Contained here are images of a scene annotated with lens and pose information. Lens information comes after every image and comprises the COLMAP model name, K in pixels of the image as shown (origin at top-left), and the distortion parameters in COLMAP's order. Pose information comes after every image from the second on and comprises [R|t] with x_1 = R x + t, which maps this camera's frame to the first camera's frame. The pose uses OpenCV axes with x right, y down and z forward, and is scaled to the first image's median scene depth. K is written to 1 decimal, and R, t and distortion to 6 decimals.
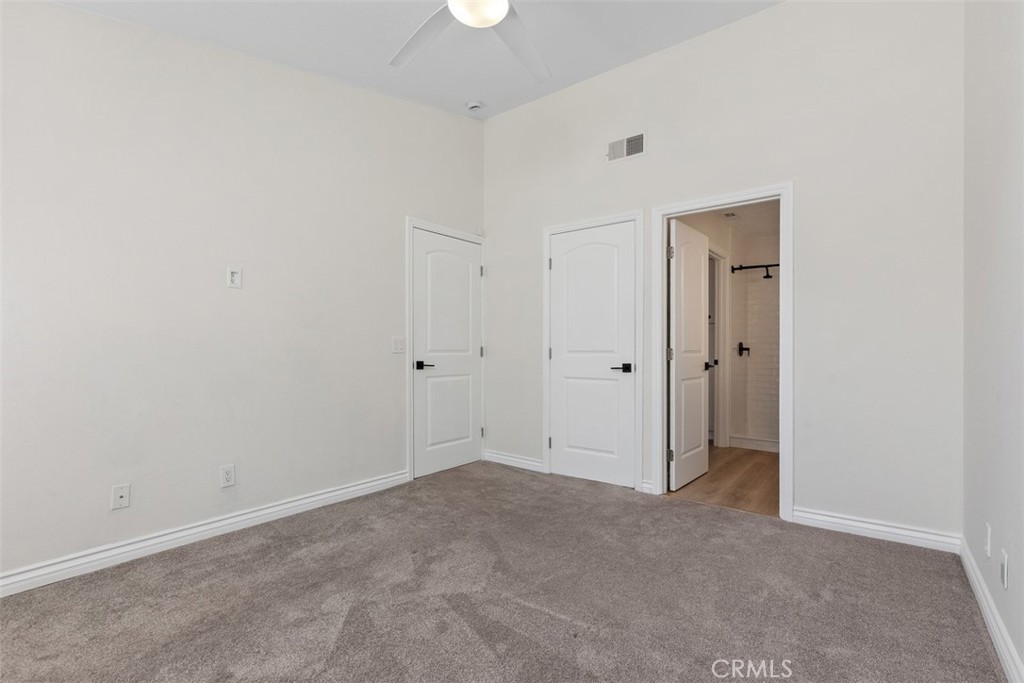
lens RADIAL K [[464.7, 0, 509.6], [0, 464.7, 346.0], [0, 0, 1]] dist [0.012624, -0.001071]
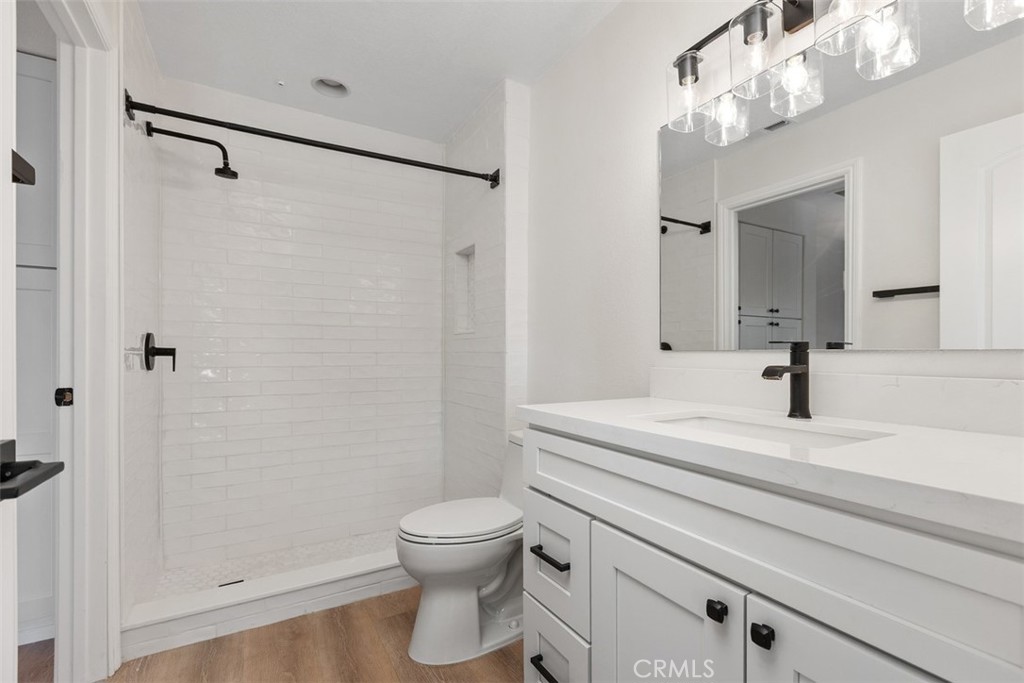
lens RADIAL K [[464.7, 0, 510.2], [0, 464.7, 347.8], [0, 0, 1]] dist [0.012624, -0.001071]
pose [[0.380423, -0.003249, 0.924807, 0.259492], [0.003240, 0.999992, 0.002181, 0.003803], [-0.924807, 0.002167, 0.380431, 0.590408]]
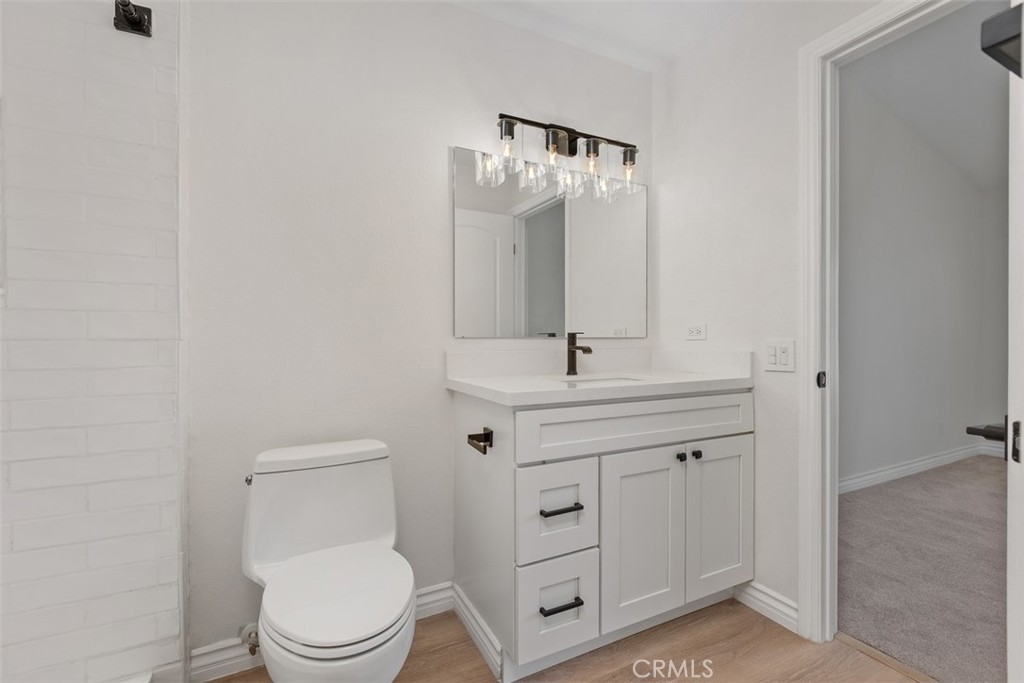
lens RADIAL K [[464.7, 0, 514.7], [0, 464.7, 343.3], [0, 0, 1]] dist [0.012624, -0.001071]
pose [[-0.907928, -0.015030, 0.418857, 0.601526], [-0.011283, 0.999871, 0.011422, 0.011030], [-0.418975, 0.005645, -0.907980, 1.457683]]
